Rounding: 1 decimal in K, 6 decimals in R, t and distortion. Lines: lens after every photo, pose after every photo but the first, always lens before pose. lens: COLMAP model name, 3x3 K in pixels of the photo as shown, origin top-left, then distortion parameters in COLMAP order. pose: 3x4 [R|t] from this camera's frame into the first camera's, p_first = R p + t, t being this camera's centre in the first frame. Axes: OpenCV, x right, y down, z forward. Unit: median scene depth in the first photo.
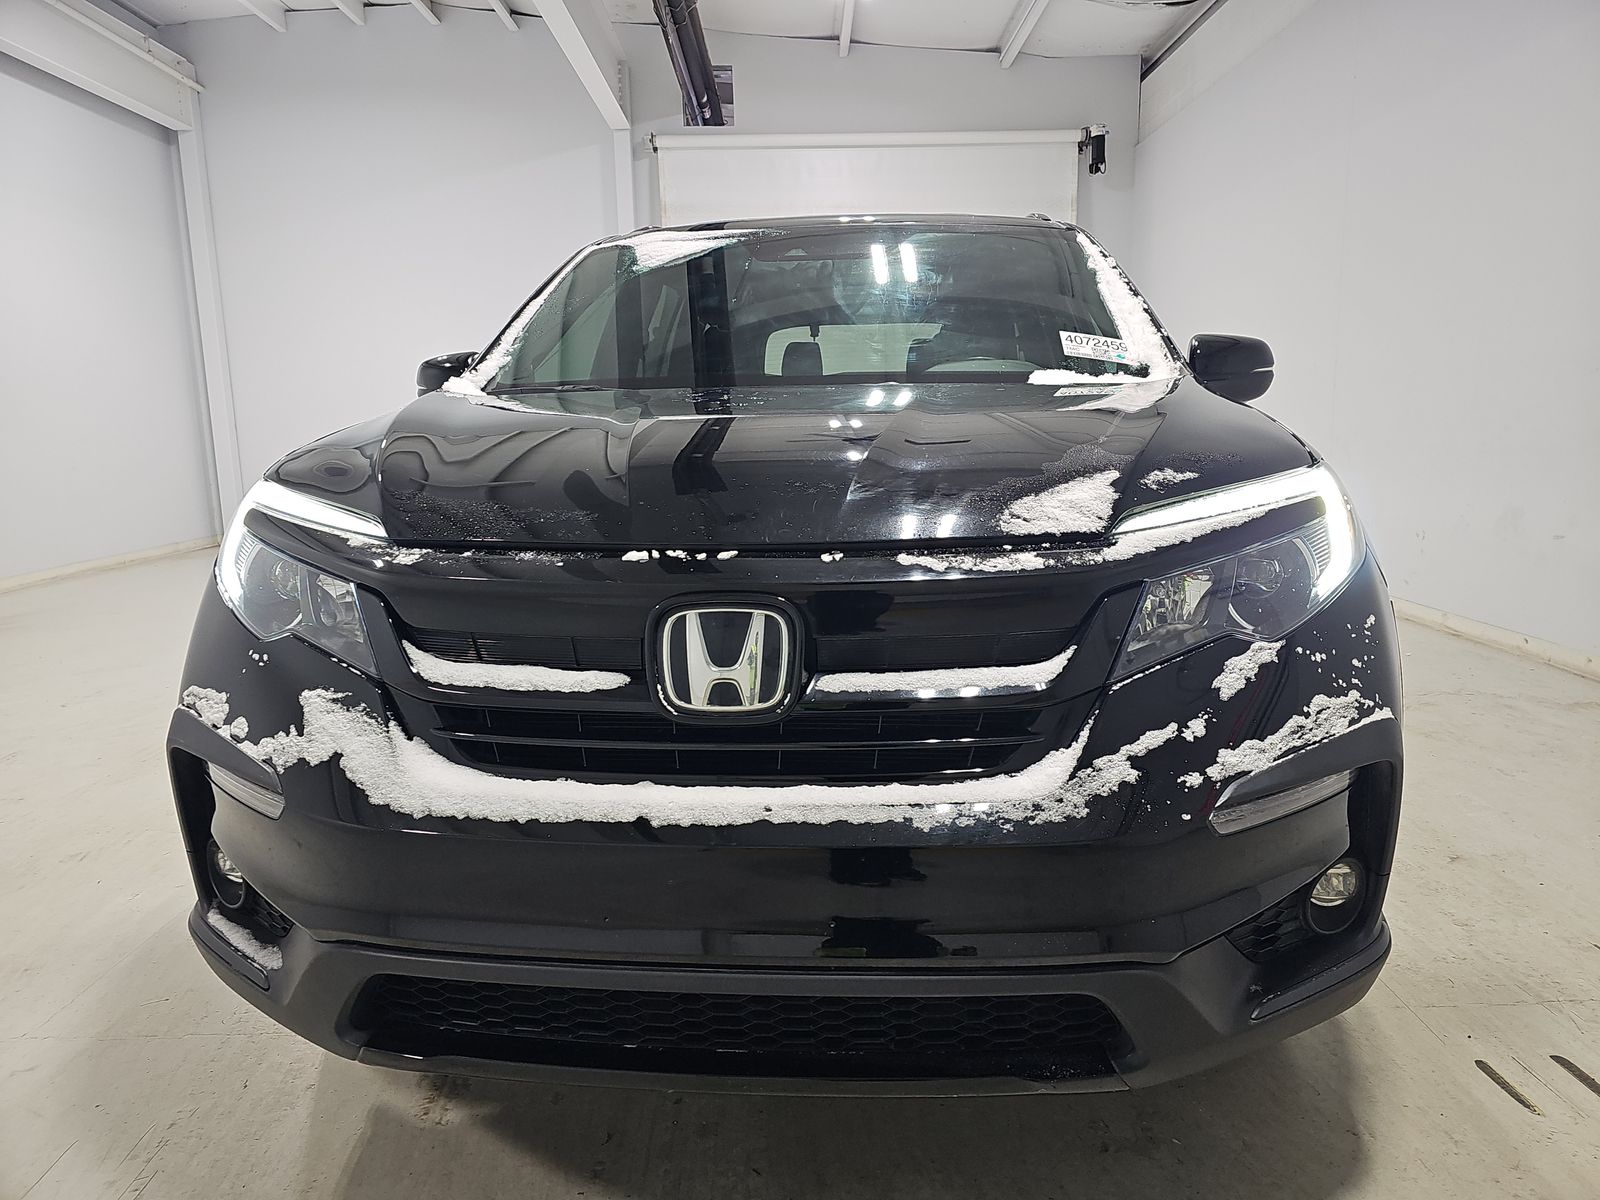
lens RADIAL K [[1080.7, 0, 805.6], [0, 1080.7, 597.1], [0, 0, 1]] dist [0.042211, -0.018998]
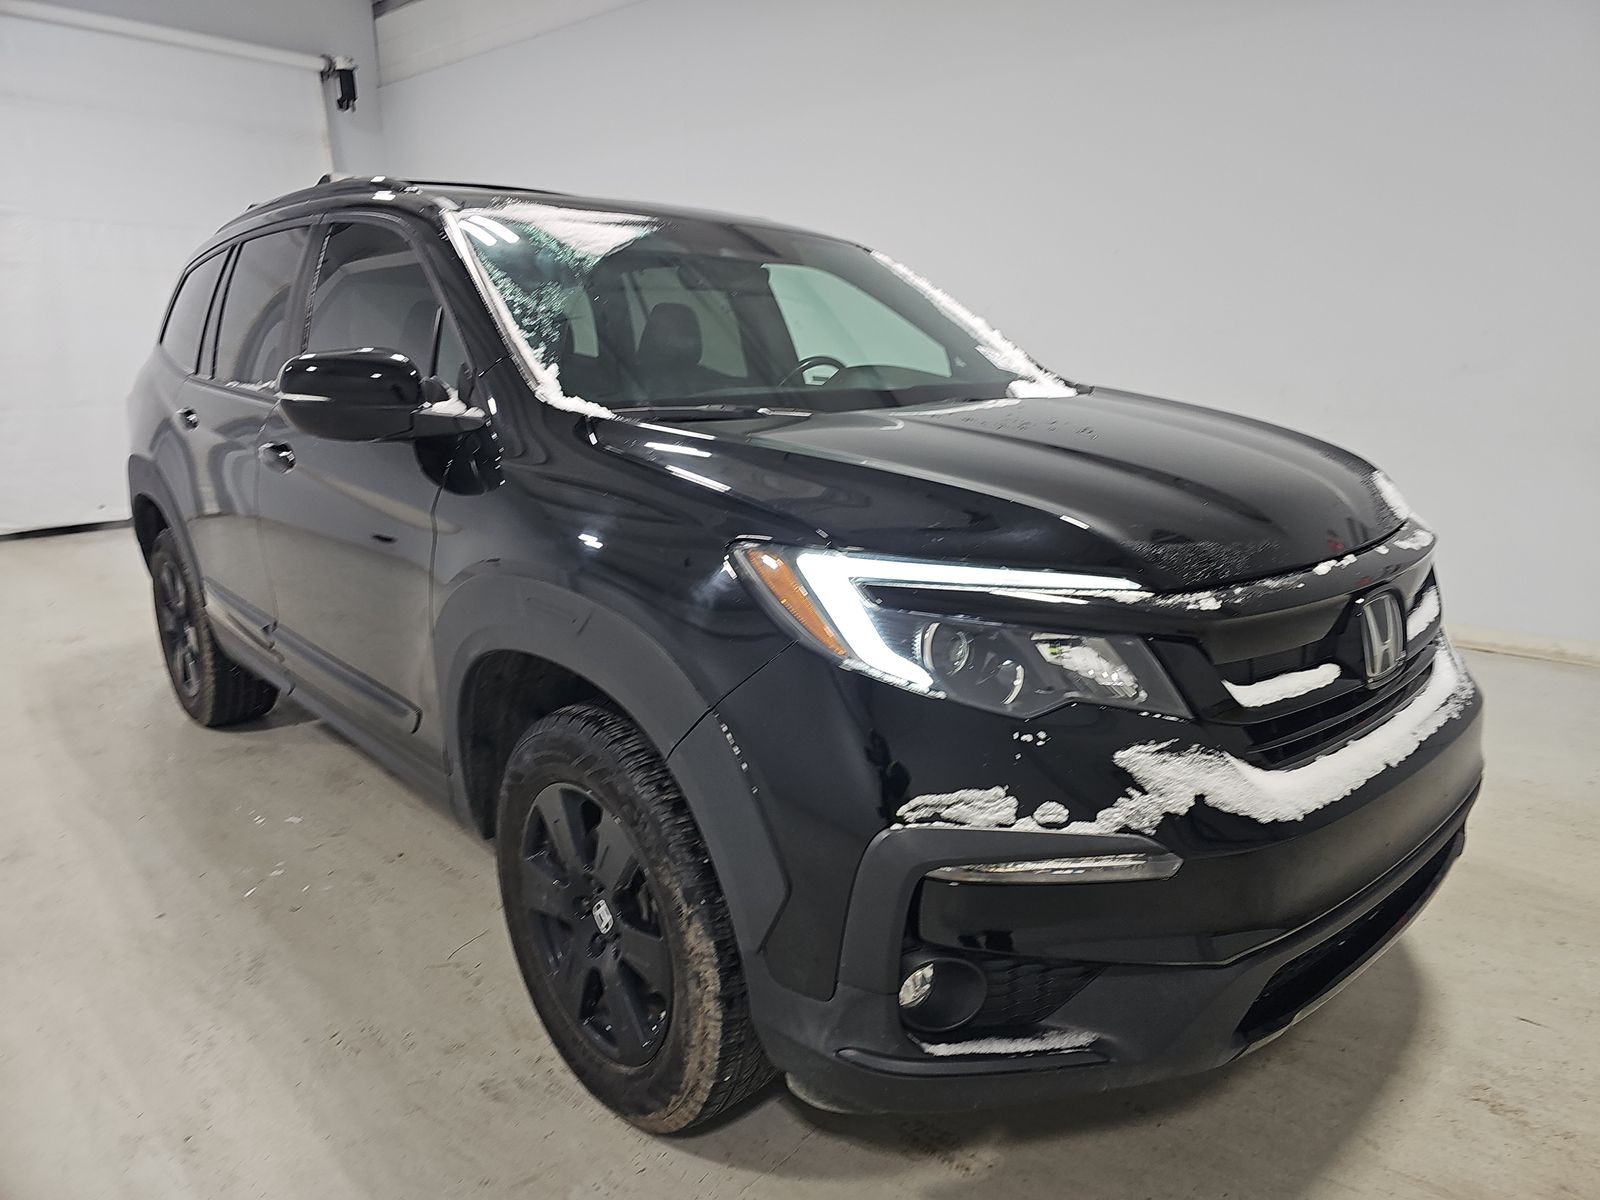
lens RADIAL K [[1080.7, 0, 807.6], [0, 1080.7, 600.4], [0, 0, 1]] dist [0.042211, -0.018998]
pose [[0.680869, -0.171431, 0.712060, -1.364217], [0.130804, 0.985052, 0.112080, -0.204389], [-0.720630, 0.016829, 0.693116, 0.523931]]
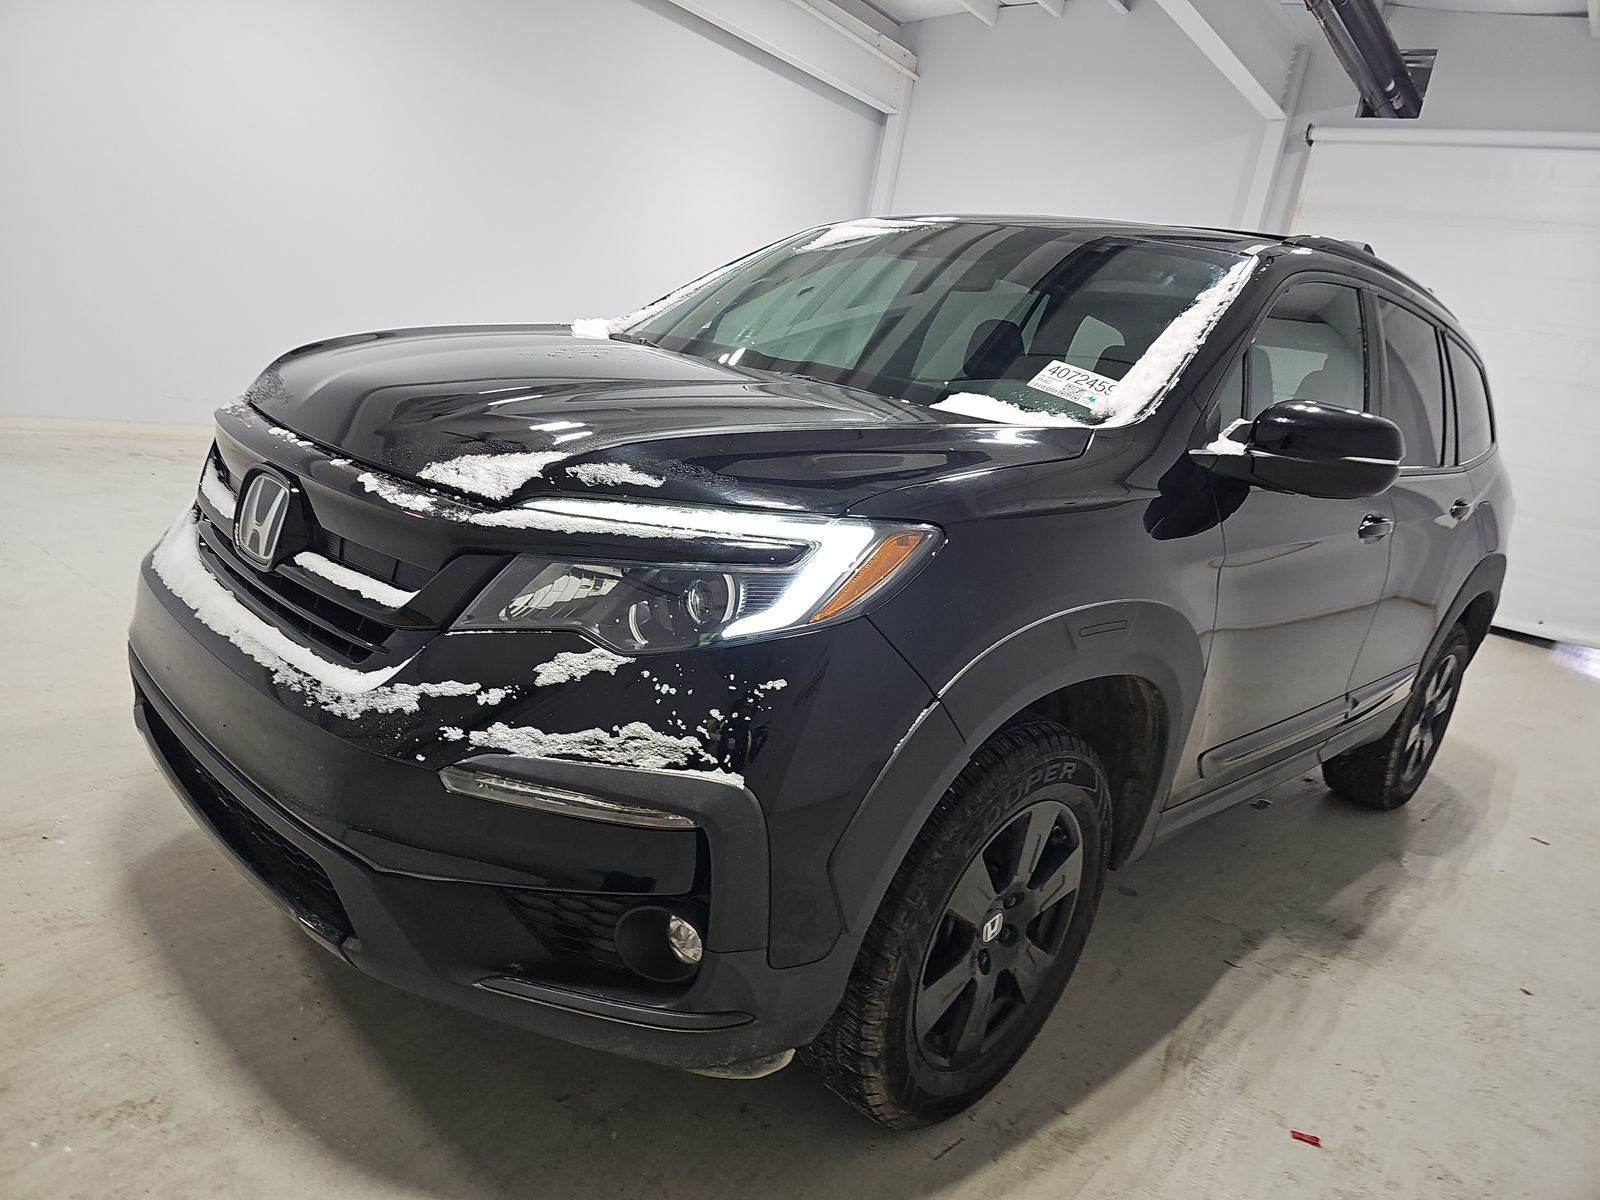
lens RADIAL K [[1080.7, 0, 805.4], [0, 1080.7, 591.4], [0, 0, 1]] dist [0.042211, -0.018998]
pose [[0.756105, 0.287874, -0.587736, 1.132764], [-0.283376, 0.953518, 0.102480, -0.165786], [0.589918, 0.089065, 0.802536, 0.301399]]
